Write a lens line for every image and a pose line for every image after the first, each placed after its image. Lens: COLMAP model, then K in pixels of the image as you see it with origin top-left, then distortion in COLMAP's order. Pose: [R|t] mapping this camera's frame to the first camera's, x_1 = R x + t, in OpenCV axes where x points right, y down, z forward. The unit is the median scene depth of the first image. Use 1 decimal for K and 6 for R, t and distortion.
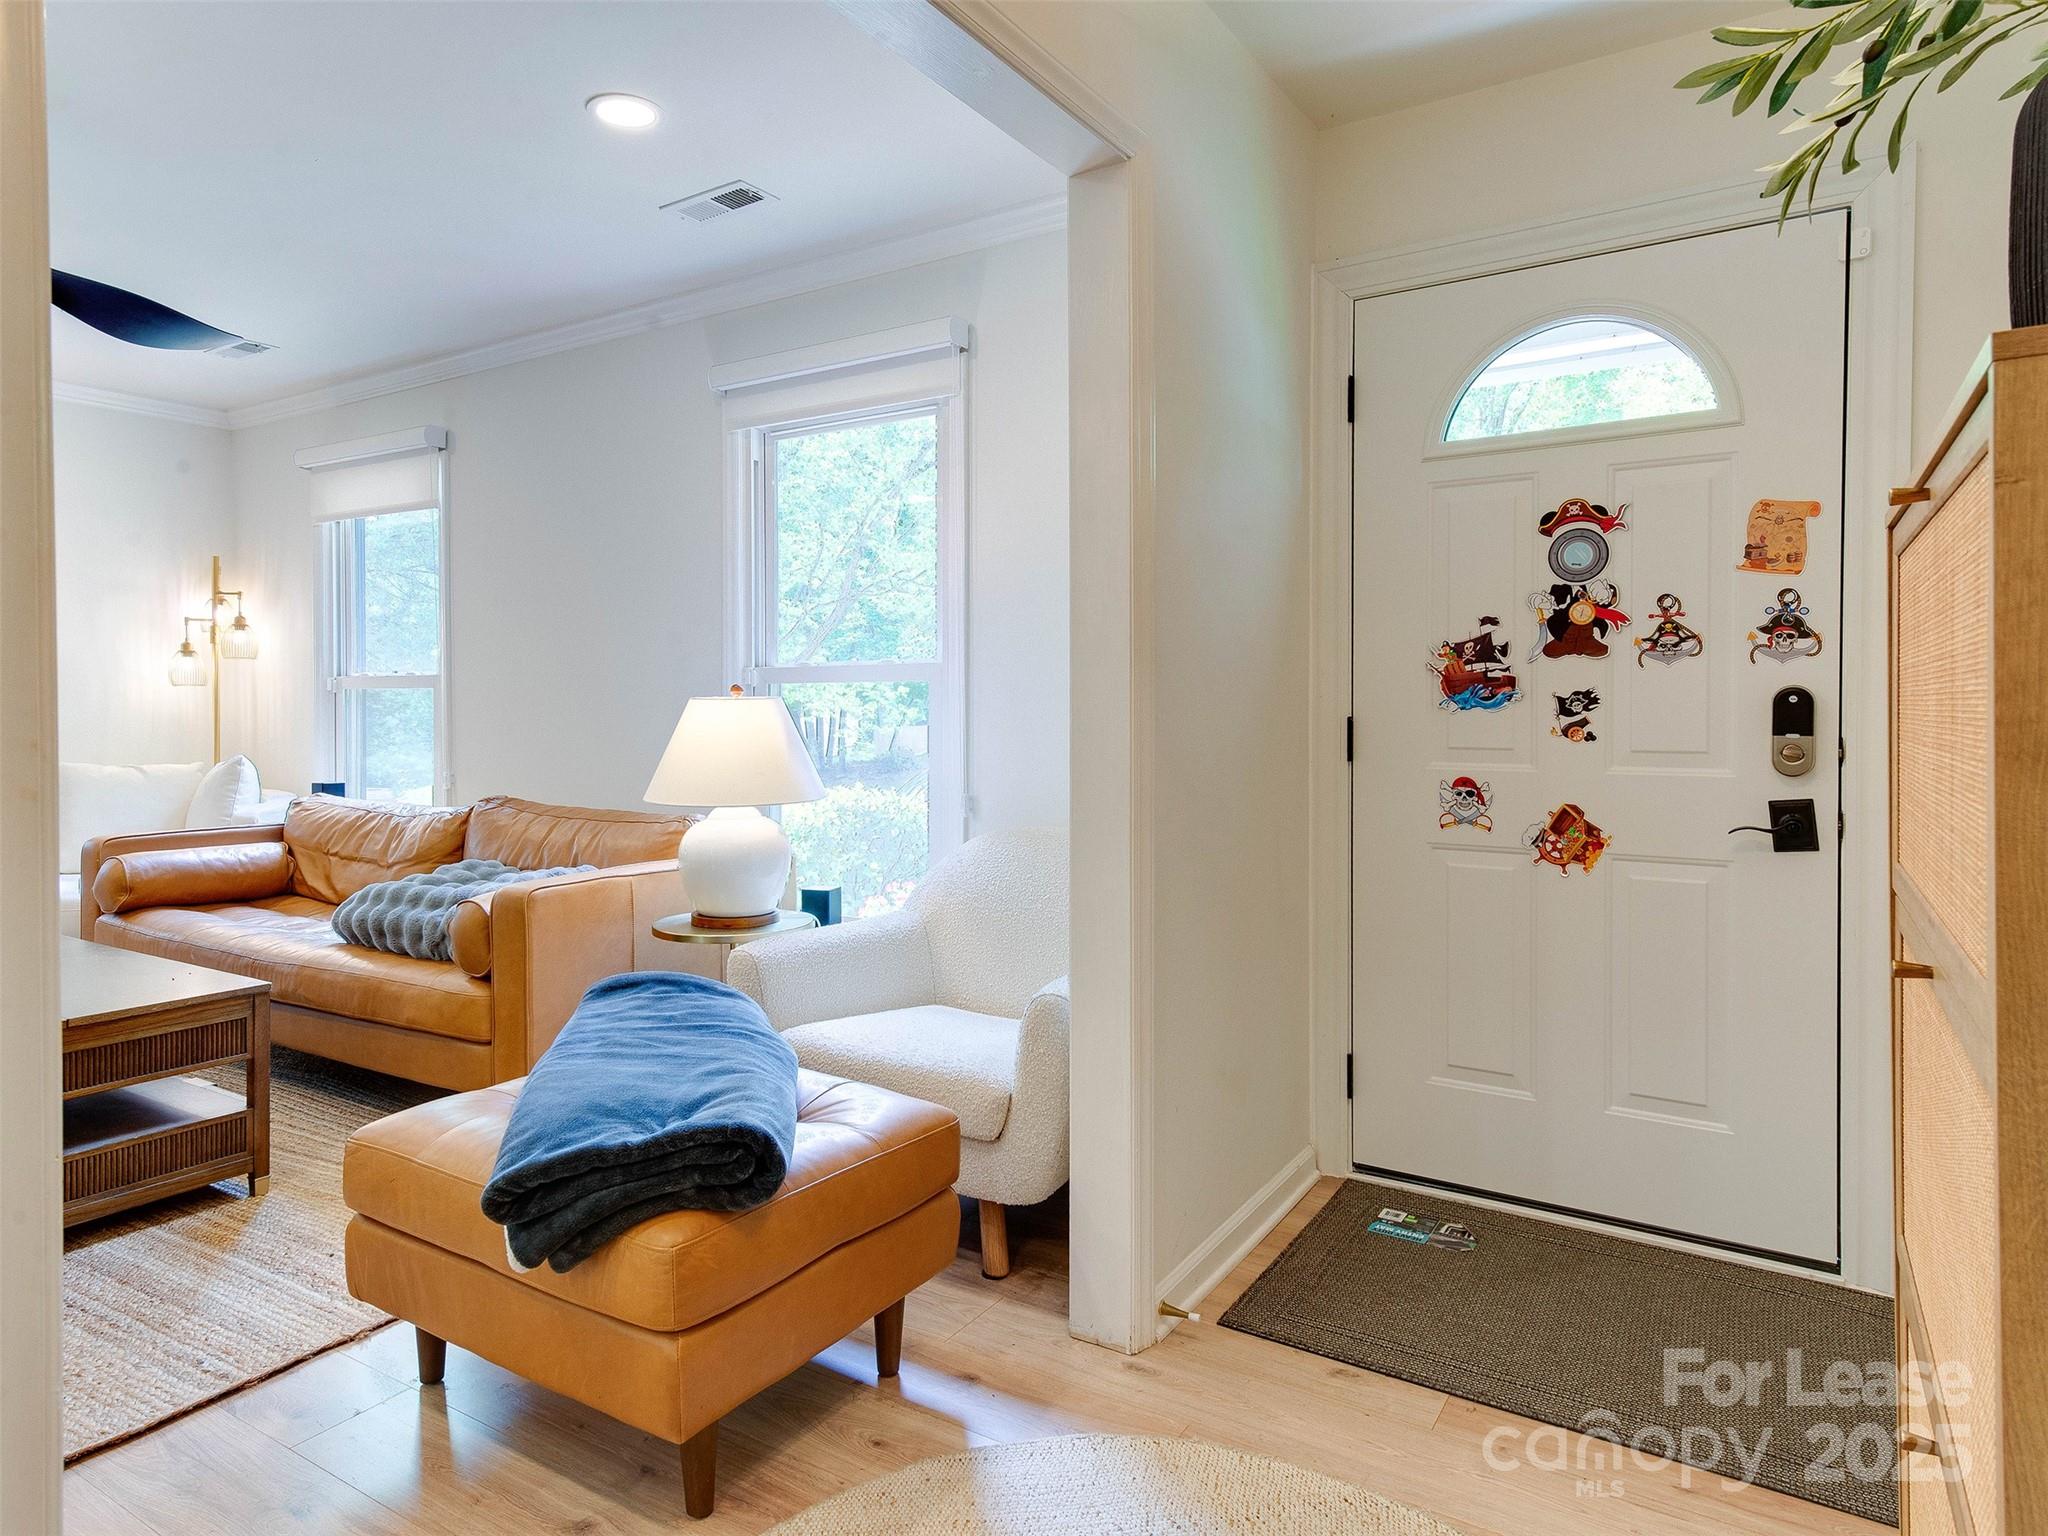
lens RADIAL K [[1195.5, 0, 1019.8], [0, 1195.5, 734.1], [0, 0, 1]] dist [0.028322, -0.000440]
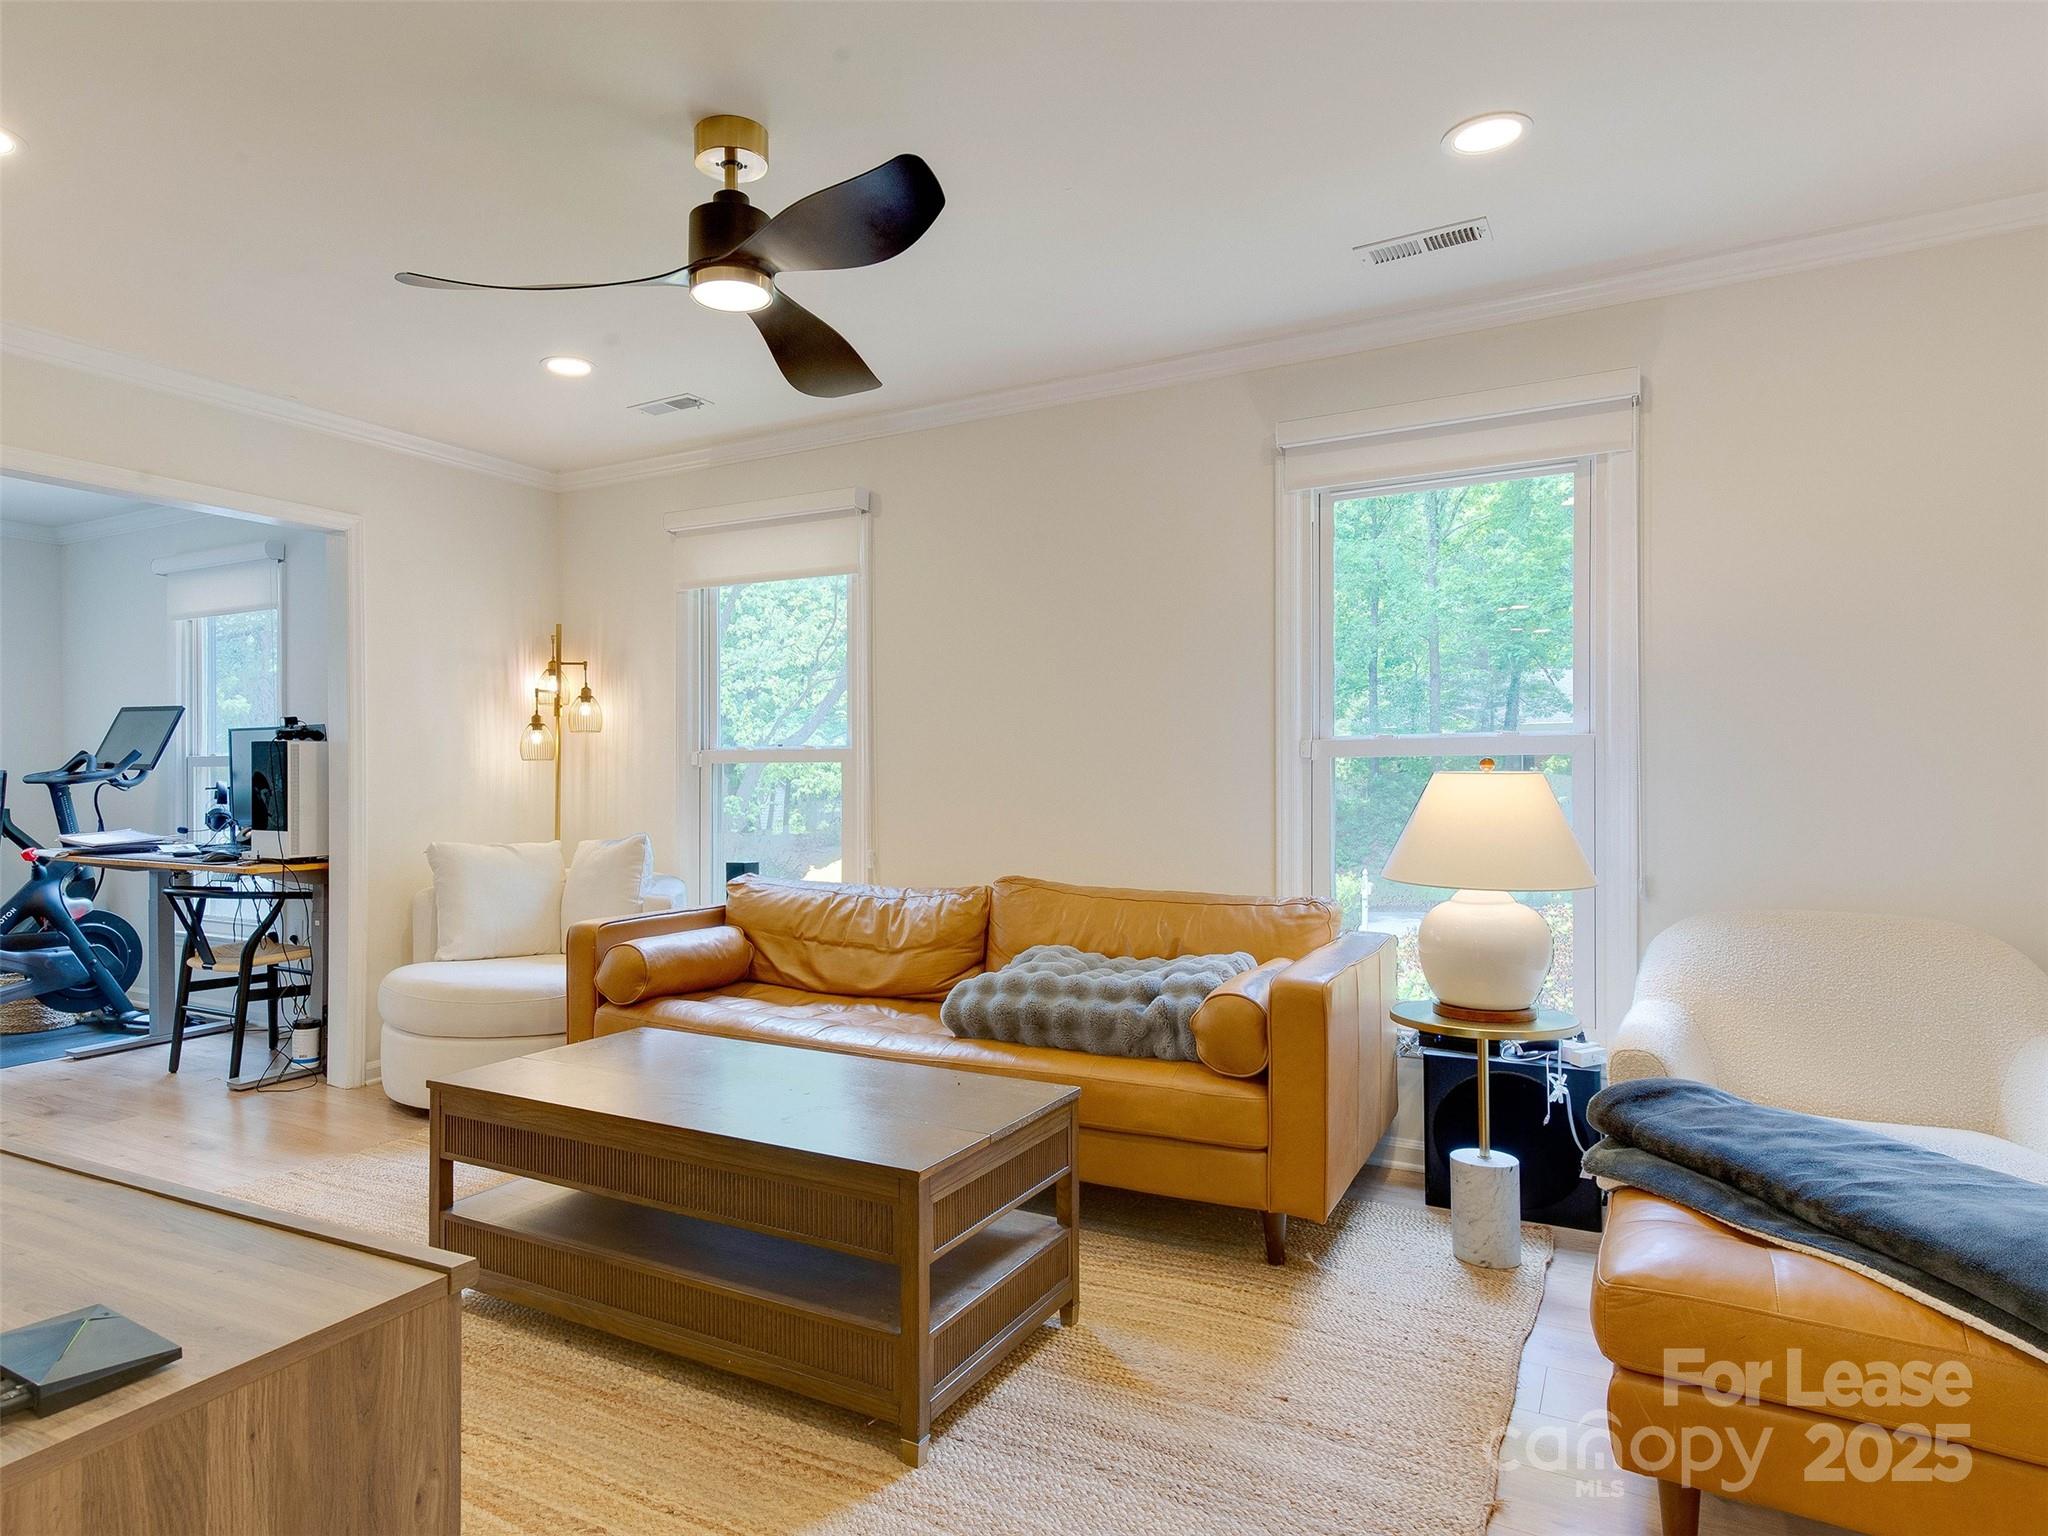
lens RADIAL K [[1151.1, 0, 968.8], [0, 1151.1, 802.1], [0, 0, 1]] dist [0.033132, -0.001985]
pose [[0.998496, 0.001819, 0.054800, -0.524728], [-0.001295, 0.999953, -0.009586, 0.001438], [-0.054815, 0.009500, 0.998451, 0.100909]]
